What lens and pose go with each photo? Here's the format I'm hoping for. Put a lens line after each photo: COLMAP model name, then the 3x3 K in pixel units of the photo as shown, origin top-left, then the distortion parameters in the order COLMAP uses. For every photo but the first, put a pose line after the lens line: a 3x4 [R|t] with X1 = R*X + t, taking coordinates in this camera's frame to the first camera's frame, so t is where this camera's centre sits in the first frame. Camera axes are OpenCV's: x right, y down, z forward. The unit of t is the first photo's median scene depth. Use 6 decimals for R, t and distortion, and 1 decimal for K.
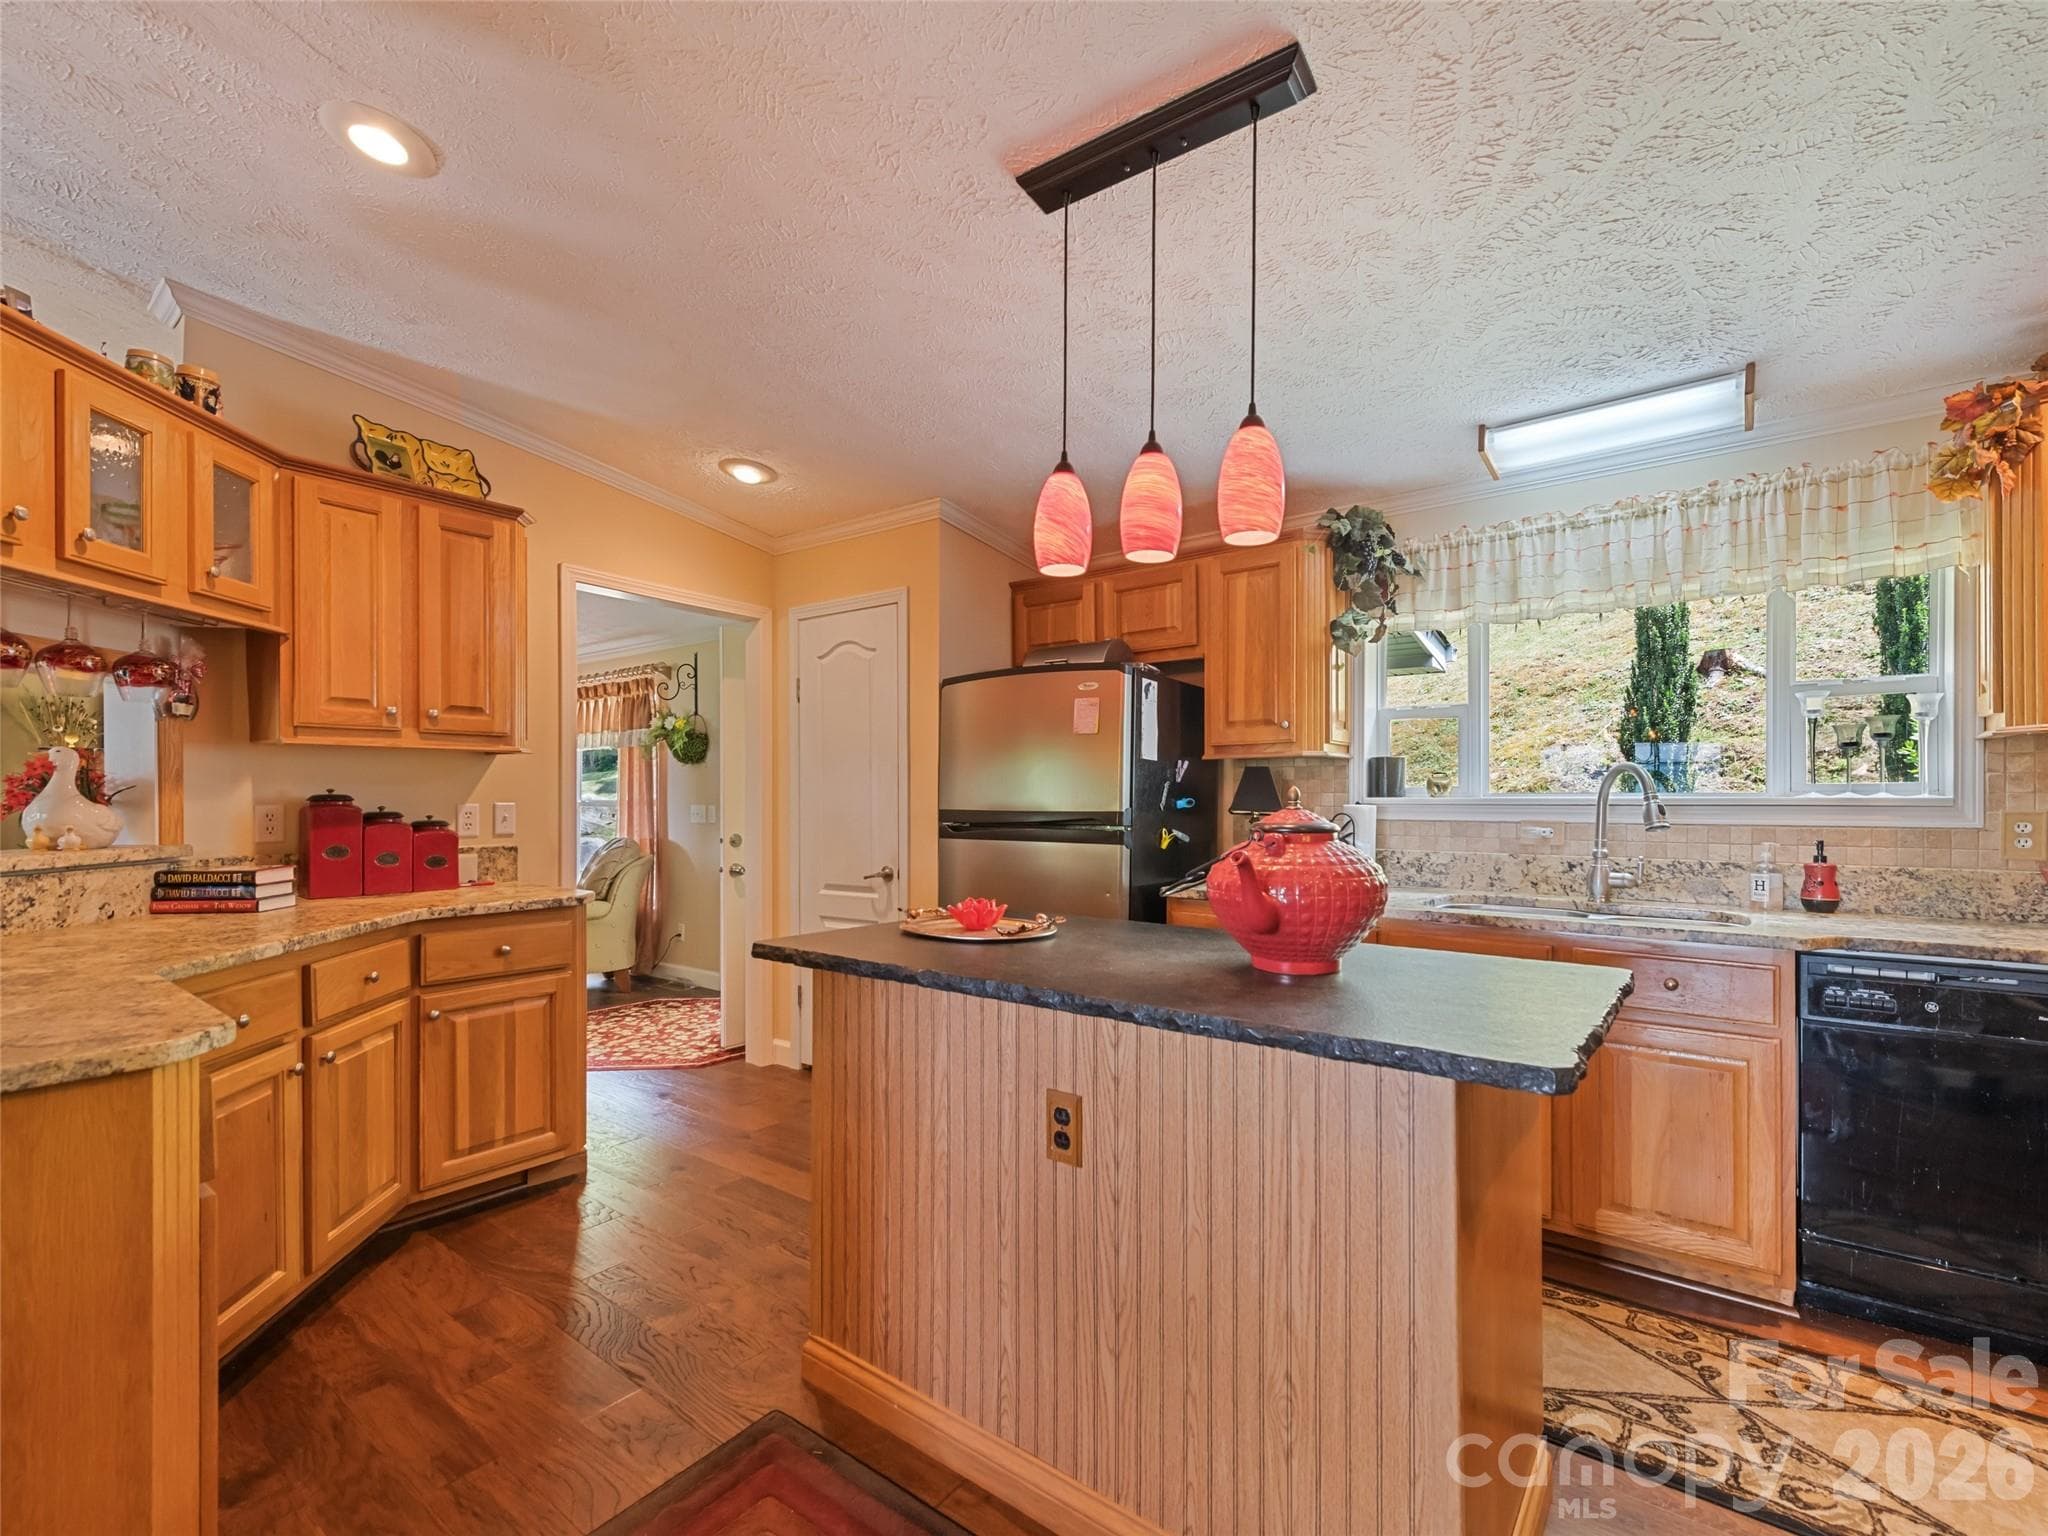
lens RADIAL K [[933.5, 0, 1006.7], [0, 933.5, 800.7], [0, 0, 1]] dist [0.010982, -0.002005]
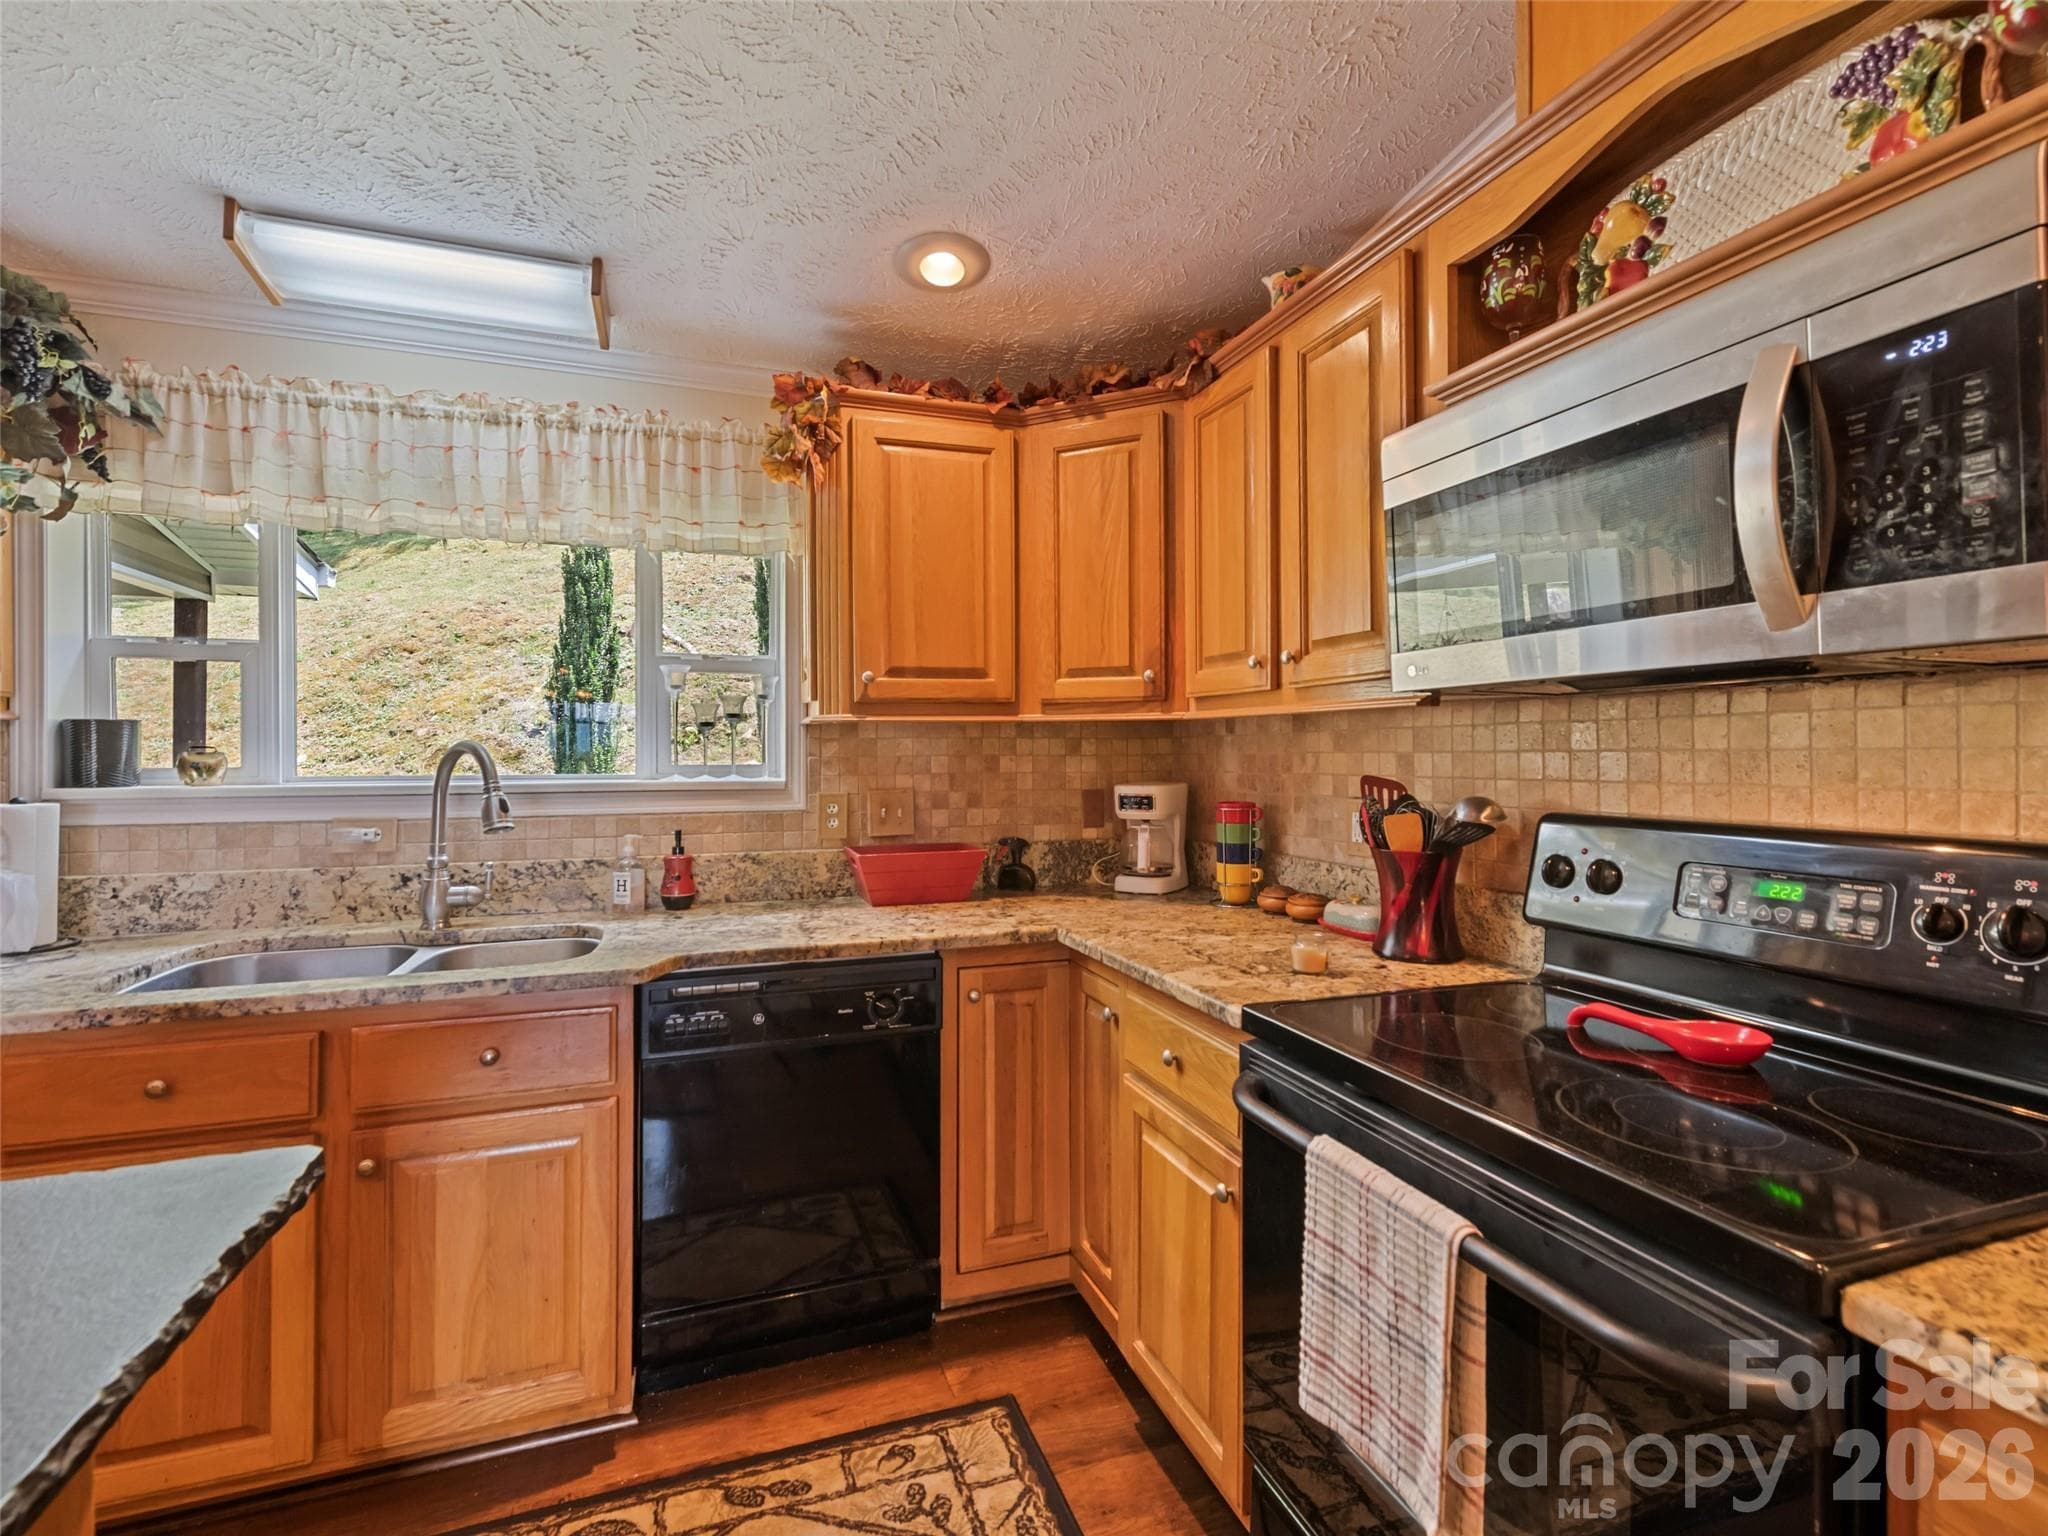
lens RADIAL K [[933.5, 0, 1021.8], [0, 933.5, 752.0], [0, 0, 1]] dist [0.010982, -0.002005]
pose [[0.534474, -0.002619, 0.845181, 0.259066], [-0.000970, 0.999993, 0.003712, -0.034457], [-0.845184, -0.002804, 0.534468, 0.219159]]
